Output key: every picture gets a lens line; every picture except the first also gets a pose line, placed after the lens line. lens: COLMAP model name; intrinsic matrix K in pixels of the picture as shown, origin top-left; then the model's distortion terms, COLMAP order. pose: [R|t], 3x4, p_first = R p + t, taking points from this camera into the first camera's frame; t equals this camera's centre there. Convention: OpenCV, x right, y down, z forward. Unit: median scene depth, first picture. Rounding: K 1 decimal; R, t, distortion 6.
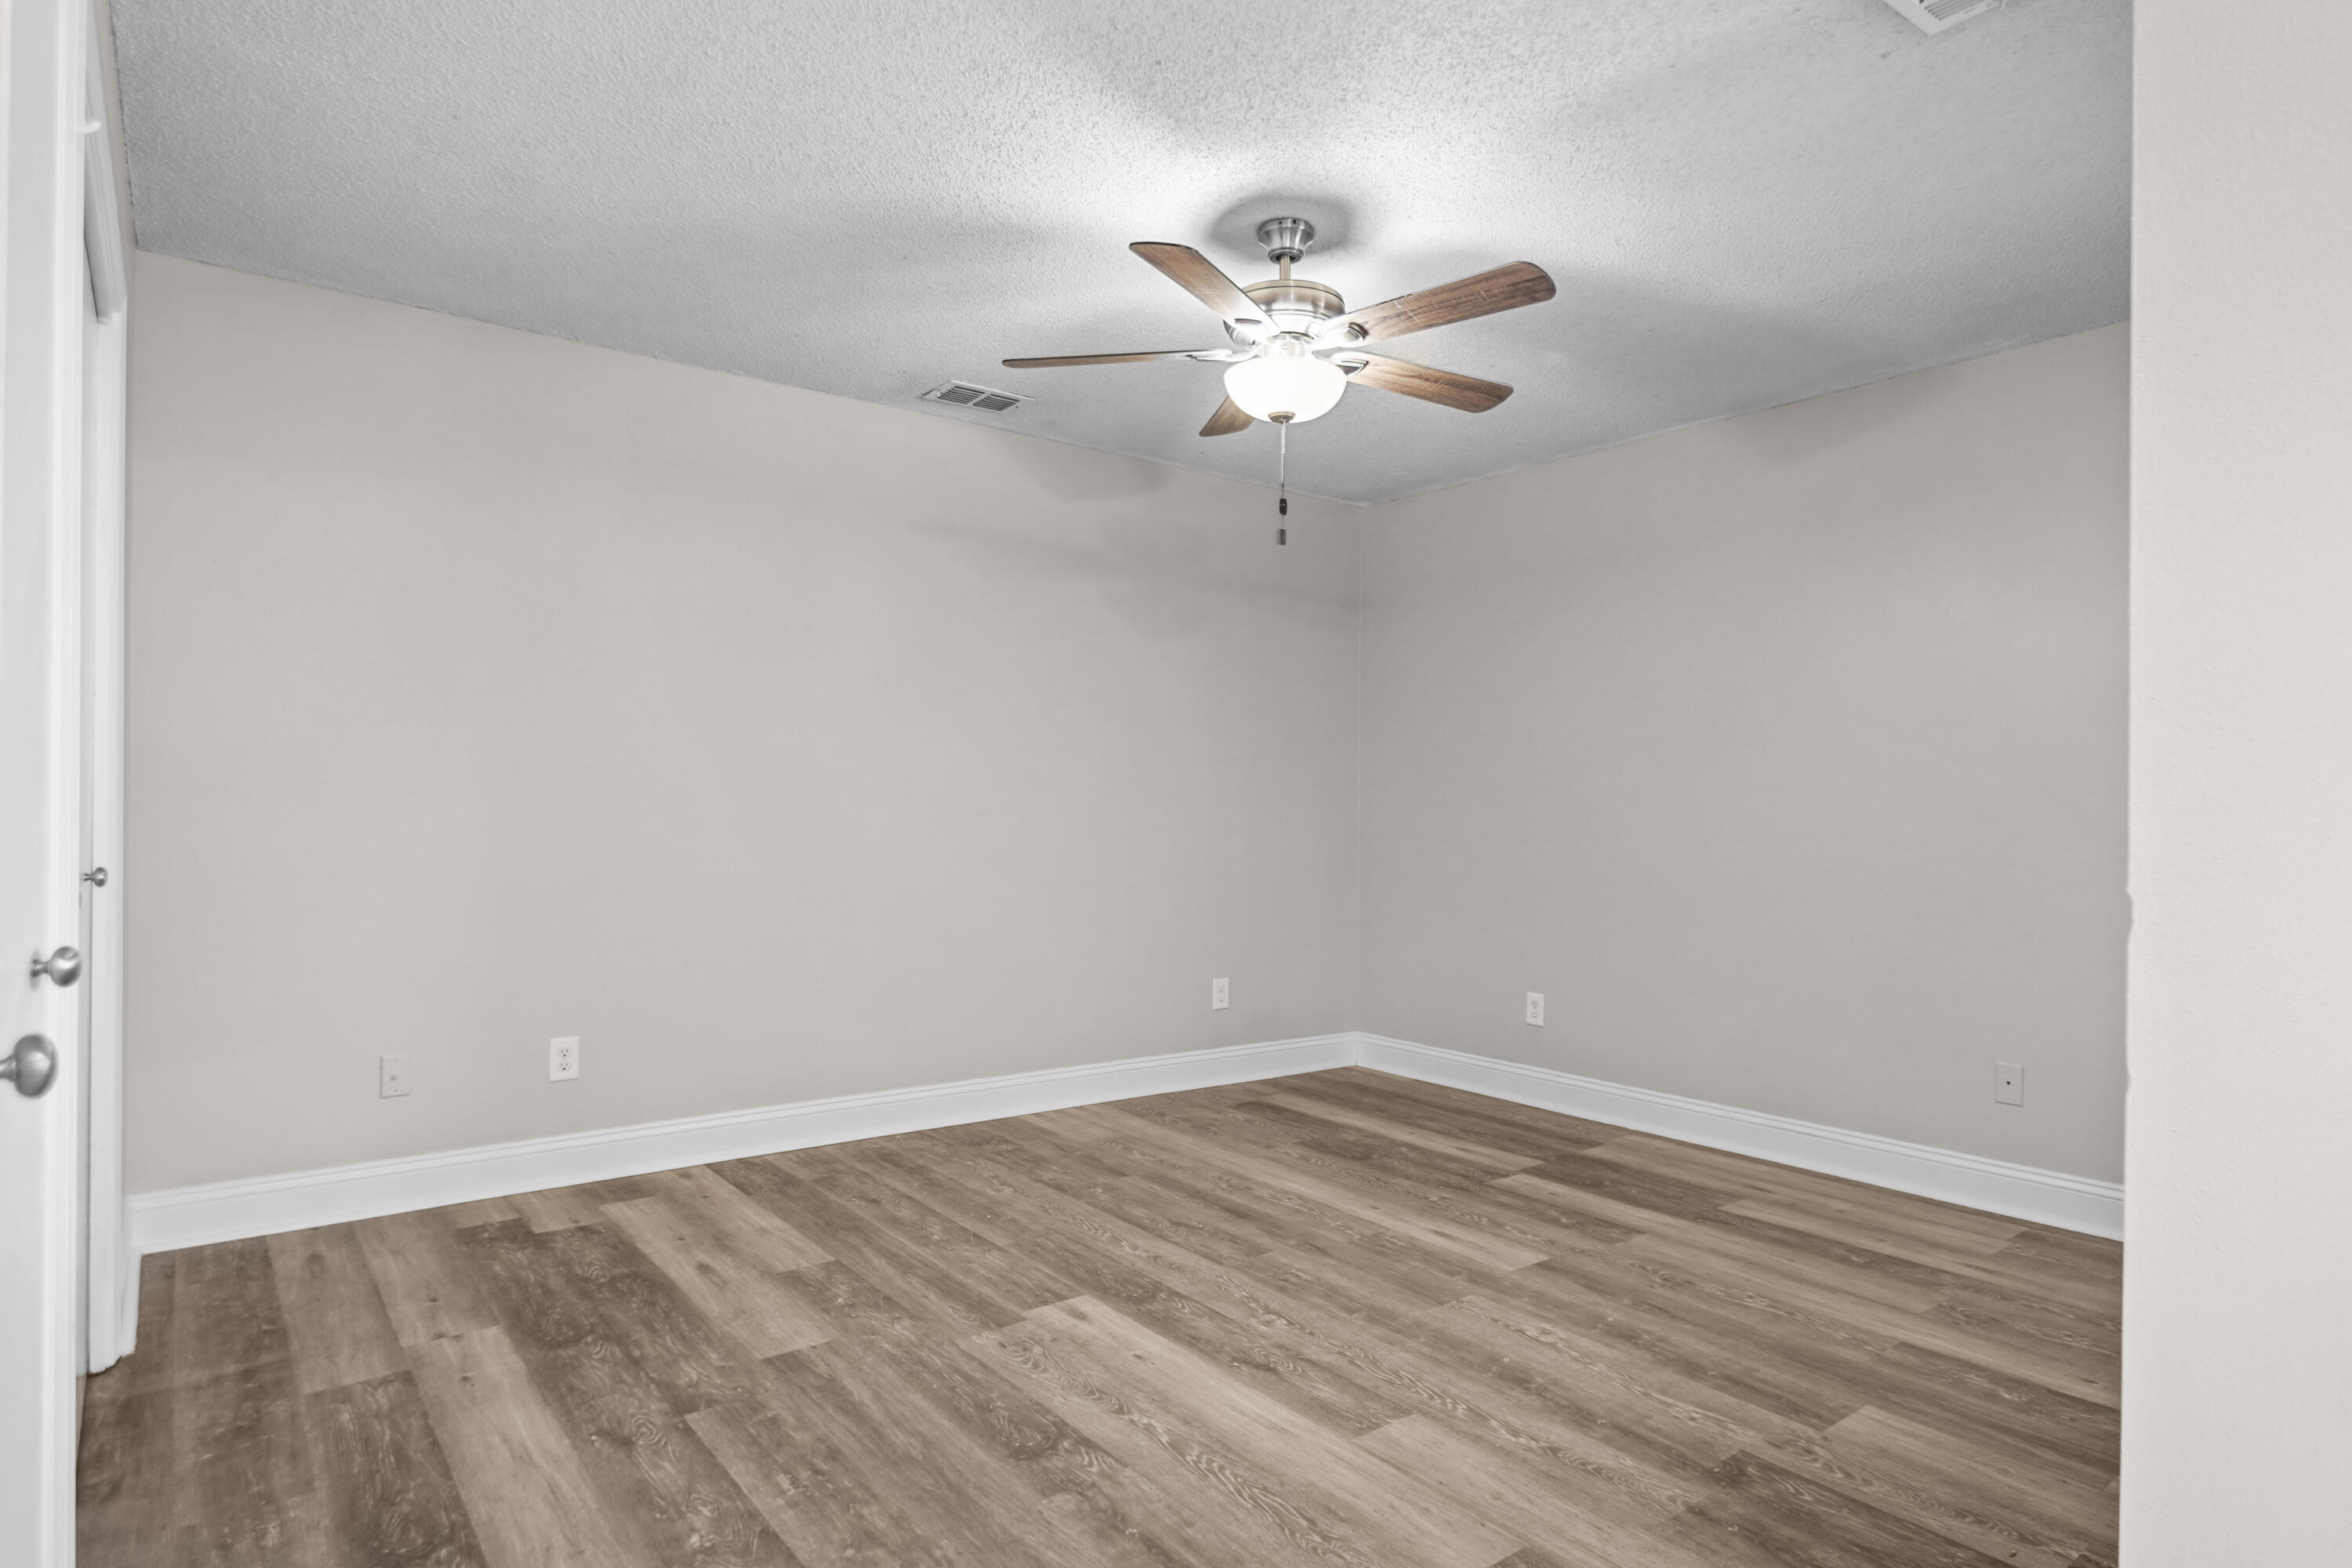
lens RADIAL K [[1268.0, 0, 1186.5], [0, 1268.0, 806.6], [0, 0, 1]] dist [-0.003379, -0.000240]
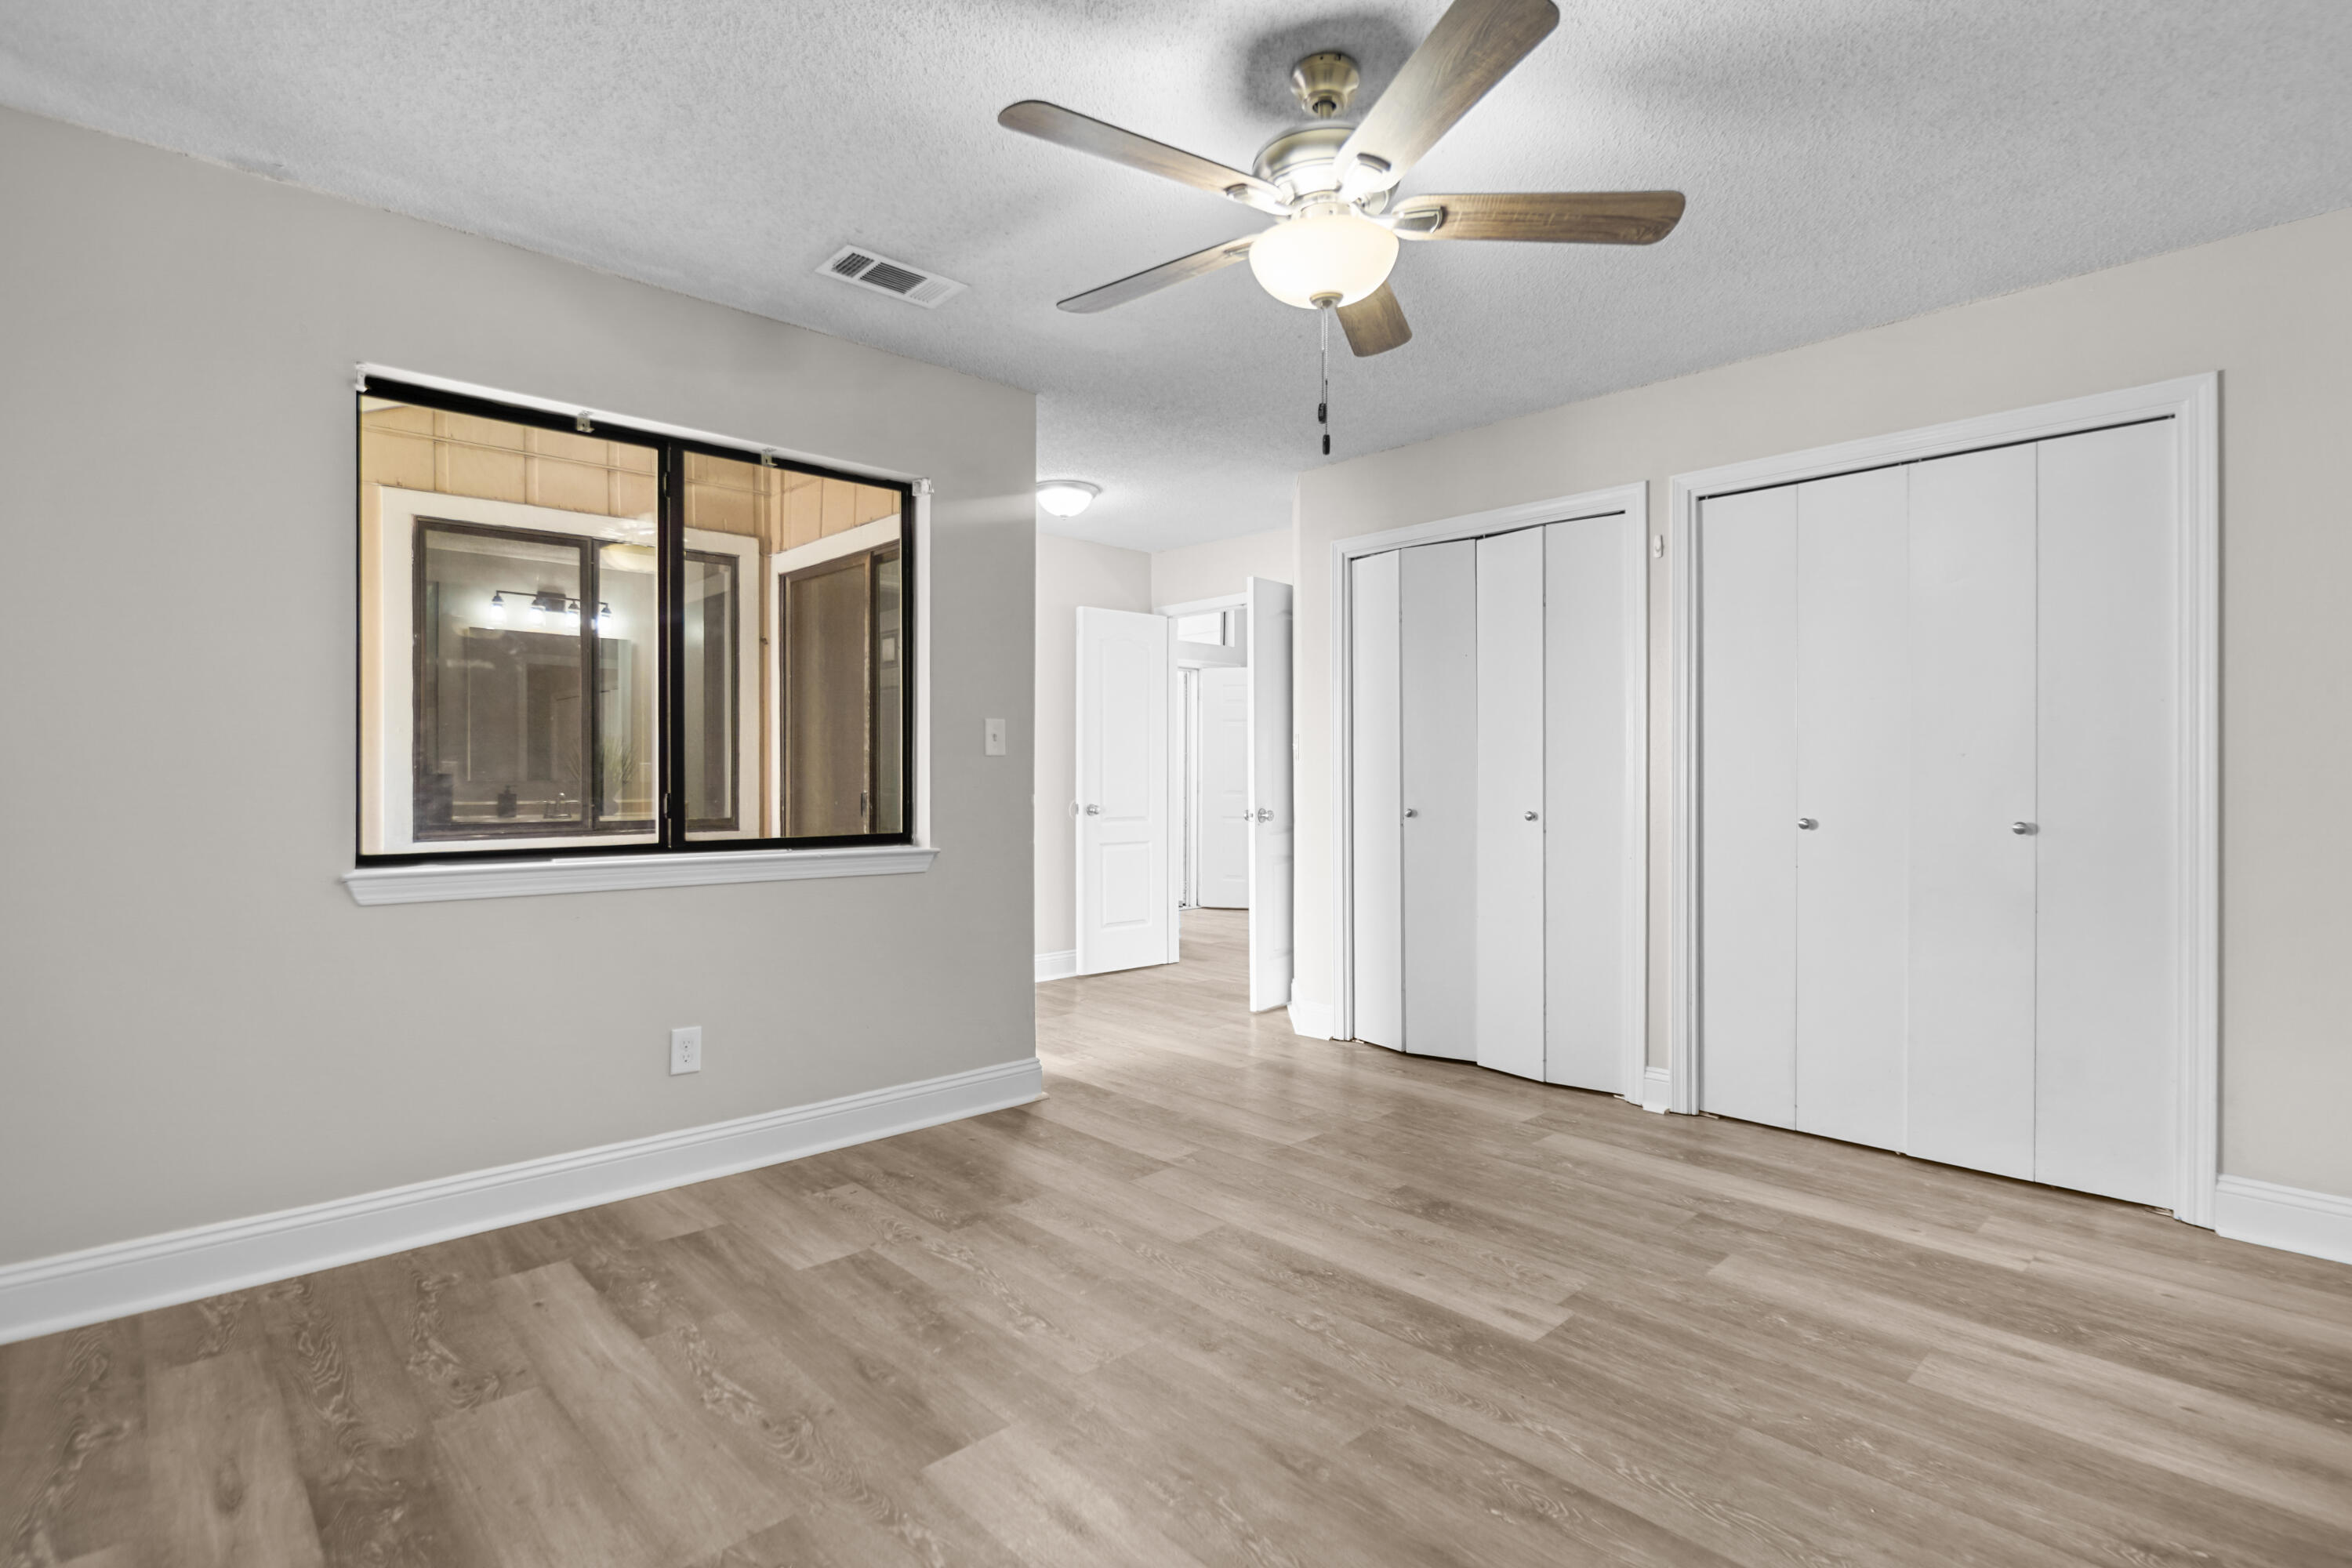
lens RADIAL K [[1135.7, 0, 1176.0], [0, 1135.7, 784.0], [0, 0, 1]] dist [-0.004992, -0.000942]
pose [[-0.995662, -0.012512, -0.092195, 0.237366], [-0.013210, 0.999888, 0.006964, 0.002637], [0.092098, 0.008152, -0.995717, 1.728370]]
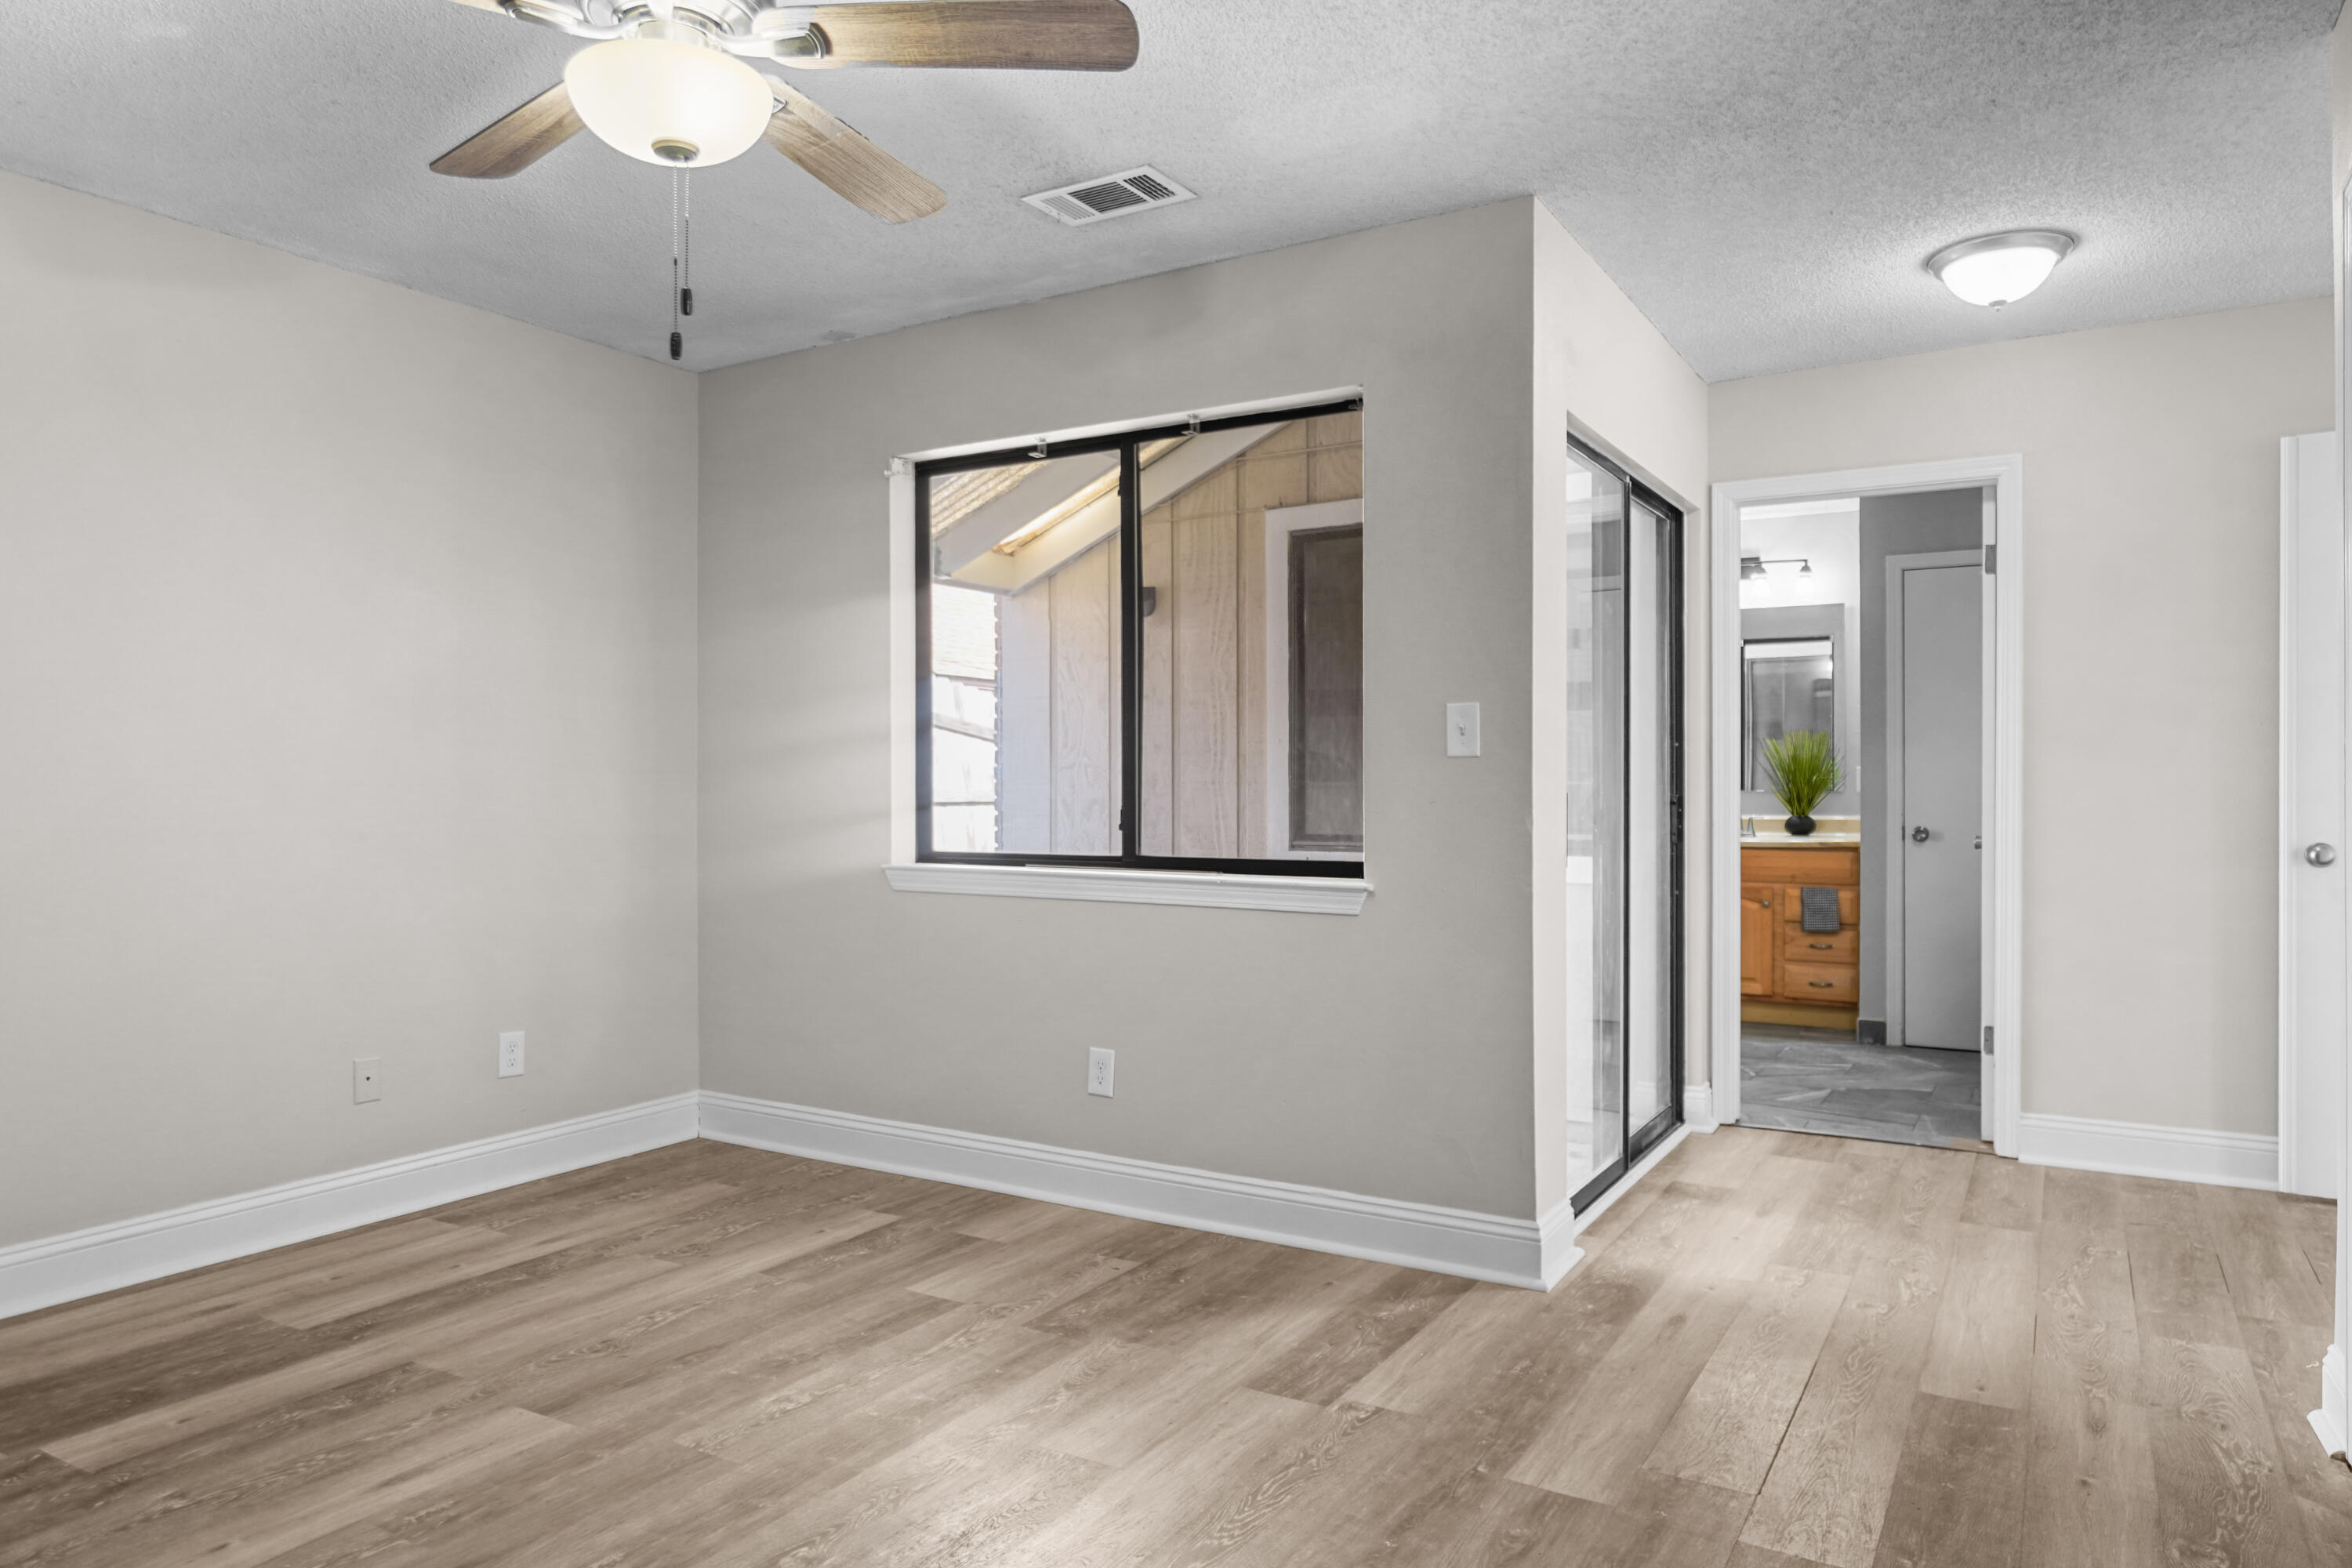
lens RADIAL K [[1489.1, 0, 1176.0], [0, 1489.1, 784.0], [0, 0, 1]] dist [0.002752, -0.000153]
pose [[-0.353339, -0.013582, 0.935397, -0.690257], [-0.002987, 0.999906, 0.013390, -0.011418], [-0.935491, 0.001937, -0.353346, 1.034624]]
